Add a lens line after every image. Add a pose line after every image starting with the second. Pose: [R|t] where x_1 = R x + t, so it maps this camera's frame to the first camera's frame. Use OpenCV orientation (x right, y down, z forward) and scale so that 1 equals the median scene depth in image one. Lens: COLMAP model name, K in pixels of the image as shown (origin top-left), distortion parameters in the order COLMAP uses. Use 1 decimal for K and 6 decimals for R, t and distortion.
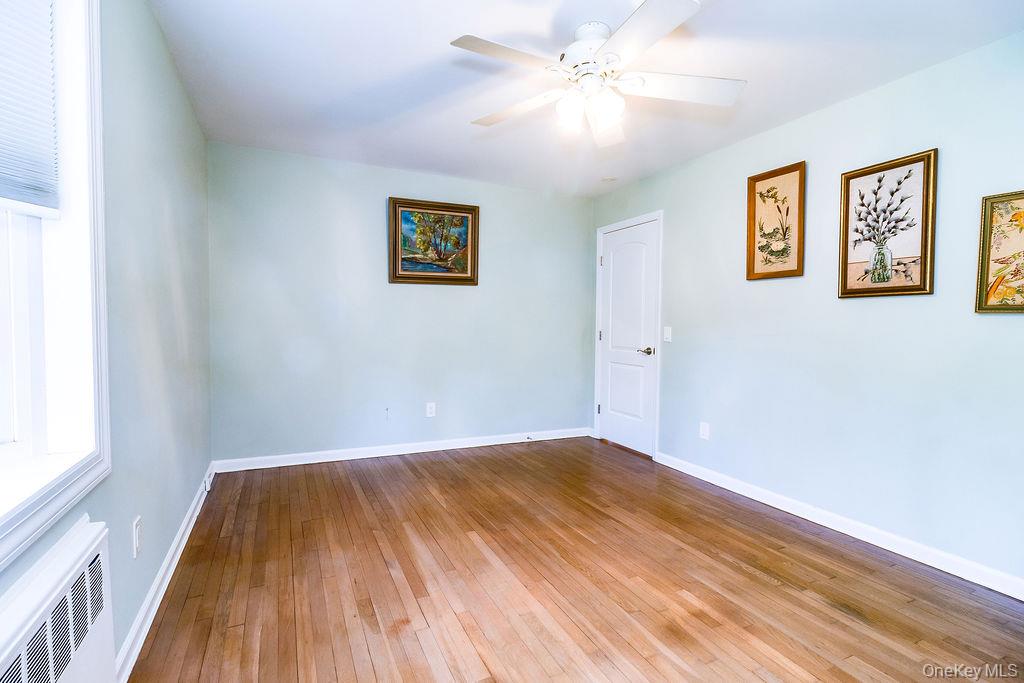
lens RADIAL K [[481.2, 0, 504.4], [0, 481.2, 340.3], [0, 0, 1]] dist [0.000615, -0.000233]
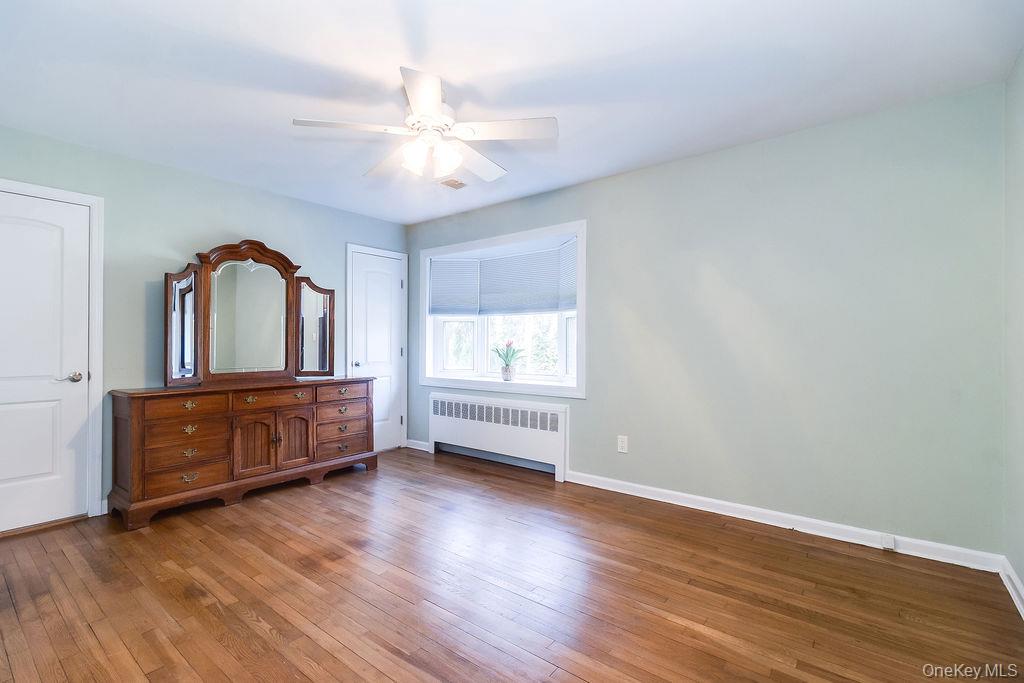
lens RADIAL K [[481.2, 0, 504.4], [0, 481.2, 340.3], [0, 0, 1]] dist [0.000615, -0.000233]
pose [[-0.899286, -0.016453, -0.437052, 0.485430], [-0.031513, 0.999132, 0.027229, -0.071281], [0.436225, 0.038259, -0.899024, 1.994497]]
